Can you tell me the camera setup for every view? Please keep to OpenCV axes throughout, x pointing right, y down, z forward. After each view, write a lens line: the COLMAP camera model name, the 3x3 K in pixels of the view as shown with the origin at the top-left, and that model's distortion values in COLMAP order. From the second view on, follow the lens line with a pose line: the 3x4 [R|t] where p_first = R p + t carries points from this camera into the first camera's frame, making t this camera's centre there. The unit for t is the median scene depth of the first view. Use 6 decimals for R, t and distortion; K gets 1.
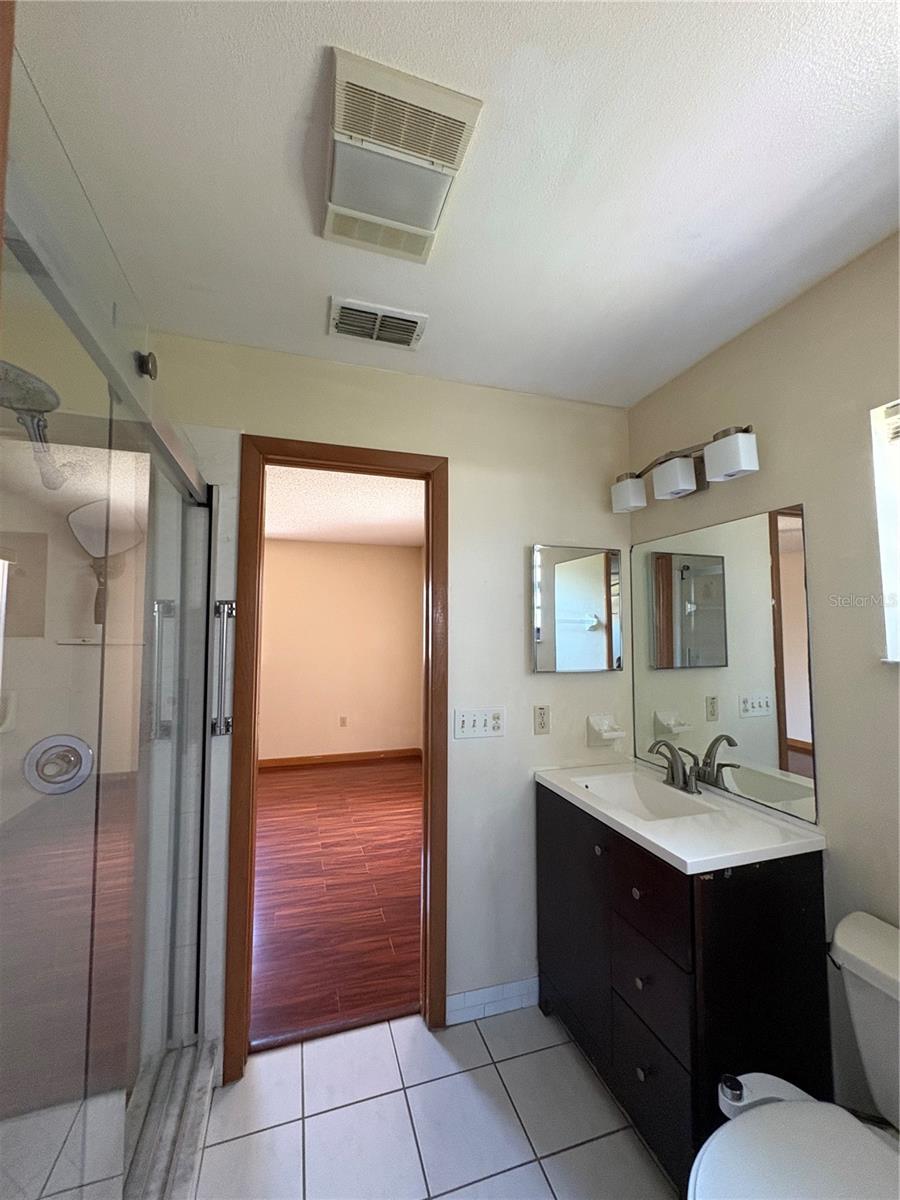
lens RADIAL K [[478.0, 0, 448.9], [0, 478.0, 601.7], [0, 0, 1]] dist [0.003357, 0.000362]
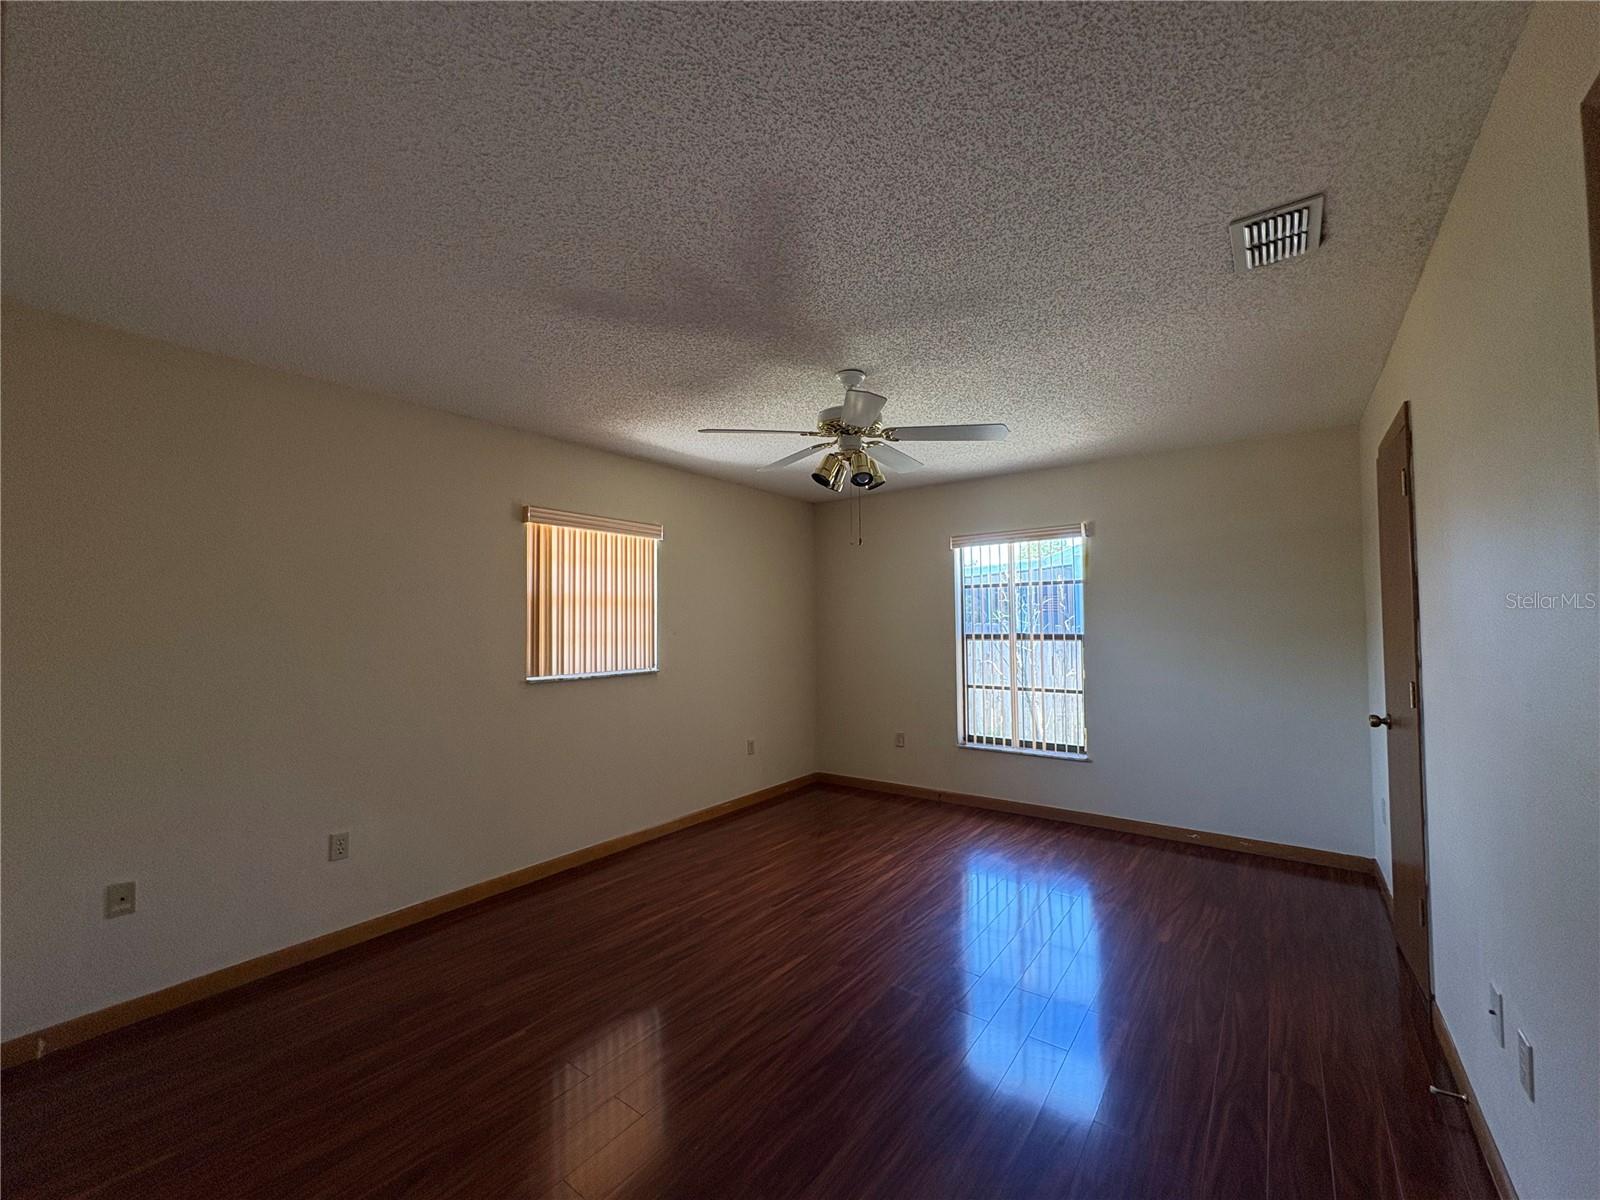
lens RADIAL K [[637.4, 0, 800.6], [0, 637.4, 602.7], [0, 0, 1]] dist [0.003357, 0.000362]
pose [[0.813884, 0.011978, 0.580904, -0.914341], [-0.025554, 0.999558, 0.015193, 0.033398], [-0.580465, -0.027210, 0.813830, 0.281796]]
